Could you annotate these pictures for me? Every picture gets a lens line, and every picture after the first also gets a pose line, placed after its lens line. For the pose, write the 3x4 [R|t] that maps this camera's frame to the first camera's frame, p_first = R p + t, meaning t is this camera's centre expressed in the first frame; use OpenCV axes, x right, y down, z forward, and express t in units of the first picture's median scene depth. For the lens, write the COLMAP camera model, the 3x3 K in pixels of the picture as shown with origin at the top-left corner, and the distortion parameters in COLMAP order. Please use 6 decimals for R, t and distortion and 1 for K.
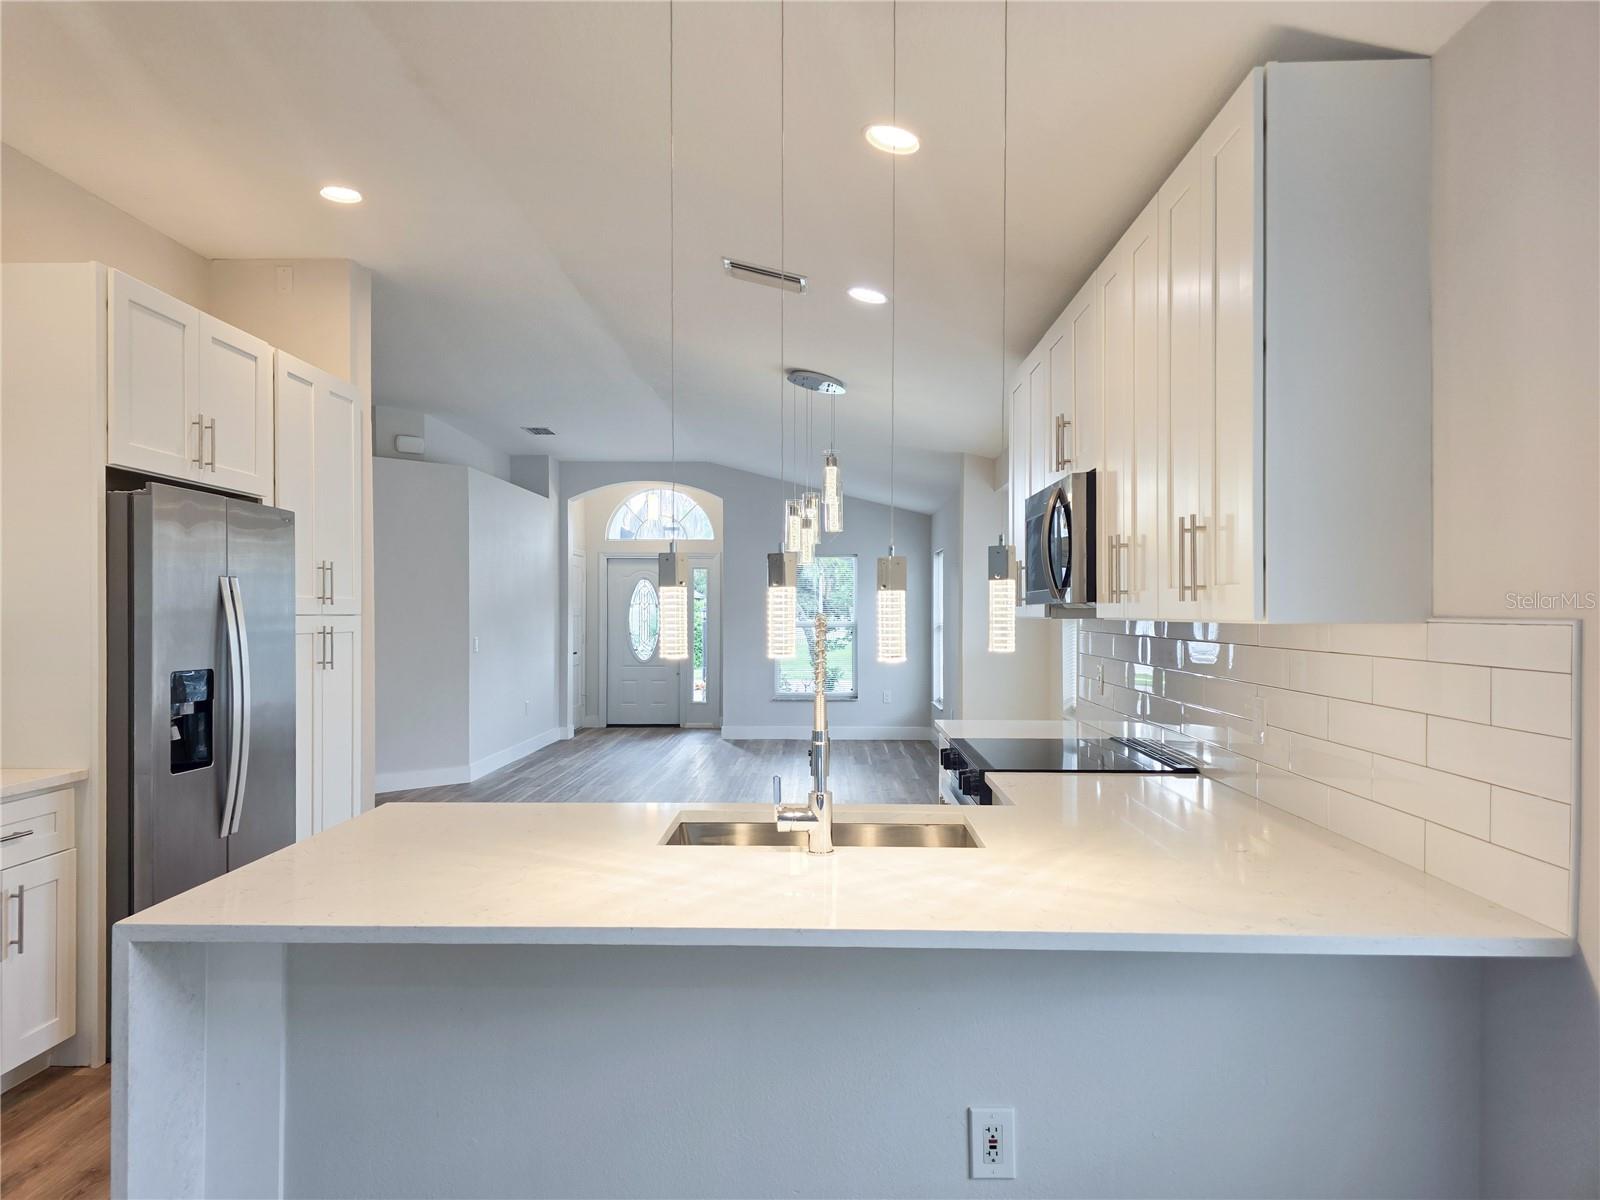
lens RADIAL K [[1065.3, 0, 802.4], [0, 1065.3, 617.3], [0, 0, 1]] dist [0.002406, 0.000385]
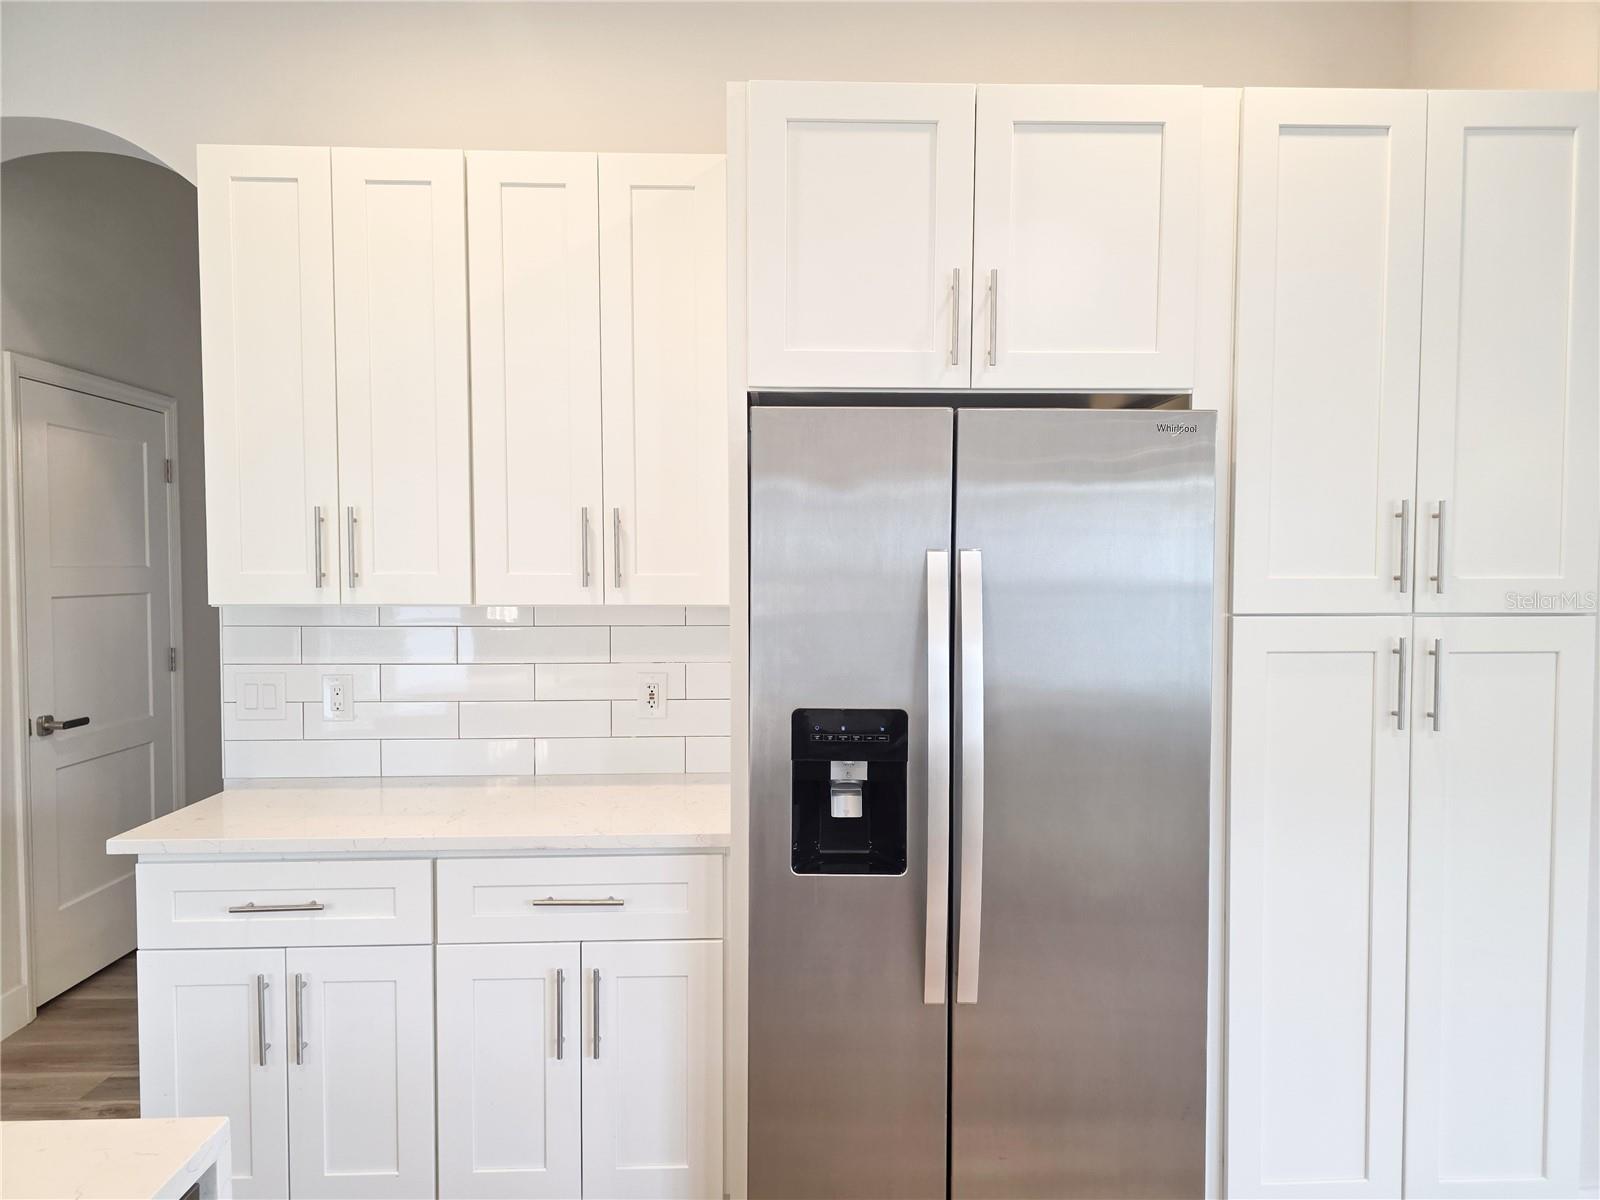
lens RADIAL K [[985.1, 0, 801.0], [0, 985.1, 624.1], [0, 0, 1]] dist [0.041701, -0.000255]
pose [[0.063876, 0.040601, -0.997132, -0.019662], [-0.004315, 0.999174, 0.040408, -0.015890], [0.997948, 0.001722, 0.063999, 0.742039]]
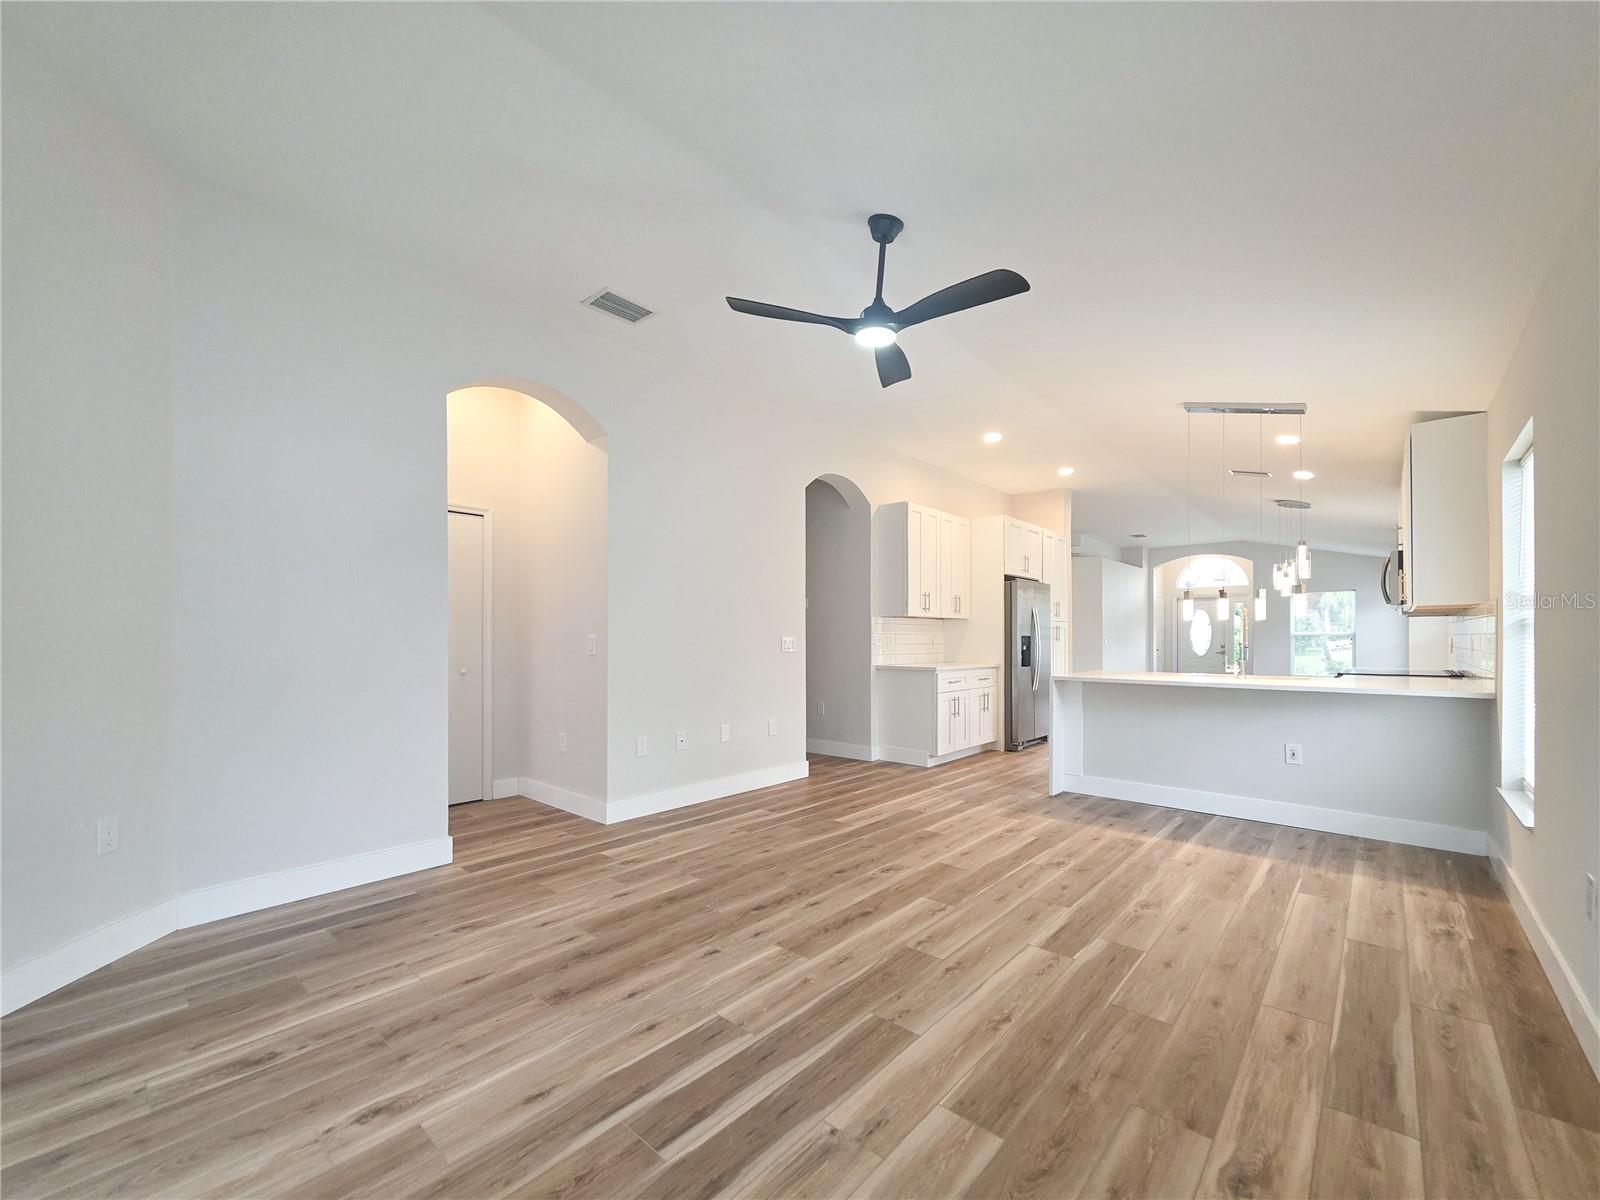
lens RADIAL K [[643.0, 0, 801.5], [0, 643.0, 641.8], [0, 0, 1]] dist [0.000252, -0.000002]
pose [[0.755795, 0.001430, -0.654807, 0.147210], [-0.000902, 0.999999, 0.001143, 0.052063], [0.654808, -0.000274, 0.755795, -0.721364]]
